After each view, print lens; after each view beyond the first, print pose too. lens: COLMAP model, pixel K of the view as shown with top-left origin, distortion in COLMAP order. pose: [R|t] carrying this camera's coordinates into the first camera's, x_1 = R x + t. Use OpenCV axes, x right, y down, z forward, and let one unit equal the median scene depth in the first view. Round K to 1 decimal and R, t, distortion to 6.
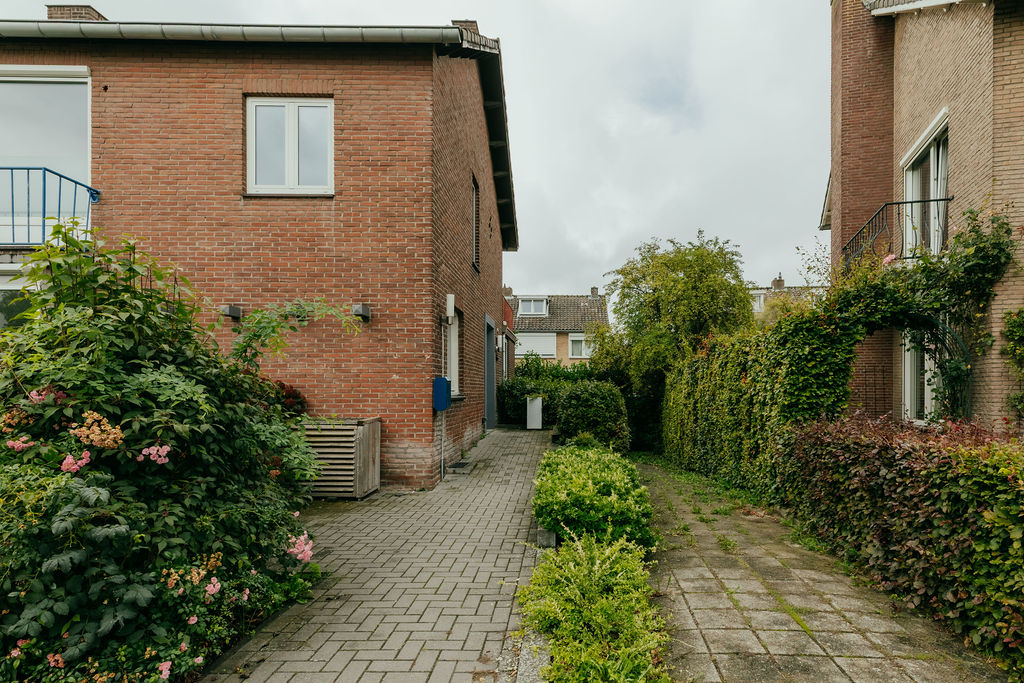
lens RADIAL K [[516.4, 0, 543.8], [0, 516.4, 391.6], [0, 0, 1]] dist [0.001929, 0.000582]
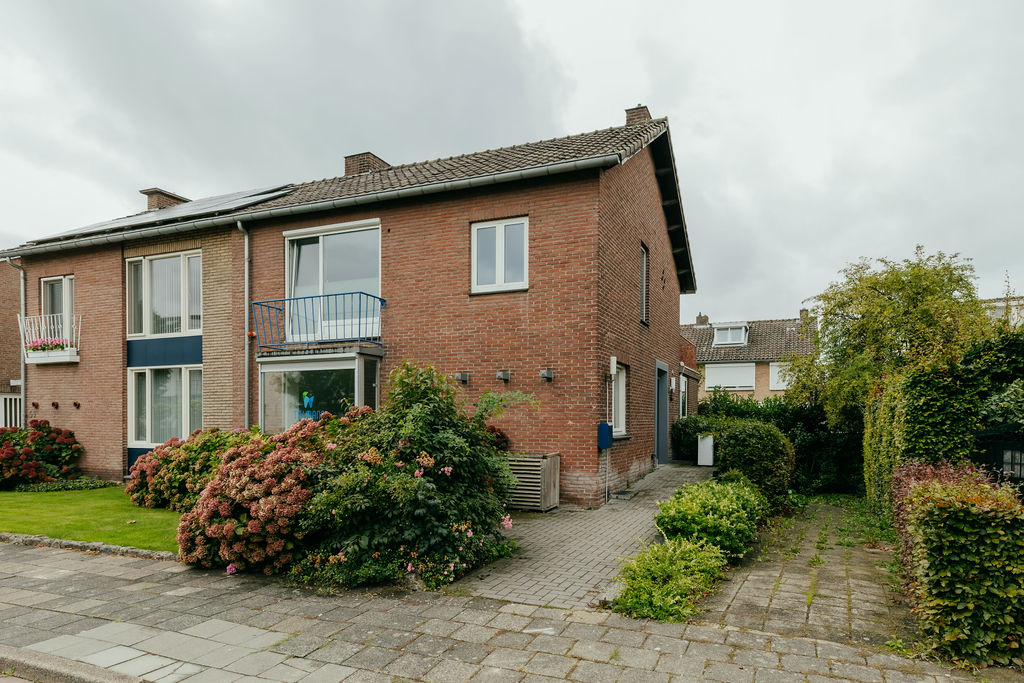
lens RADIAL K [[536.8, 0, 550.9], [0, 536.8, 432.5], [0, 0, 1]] dist [0.001690, 0.000445]
pose [[0.938216, 0.009528, -0.345919, 0.143069], [-0.004129, 0.999858, 0.016342, -0.025625], [0.346026, -0.013904, 0.938122, -0.311802]]
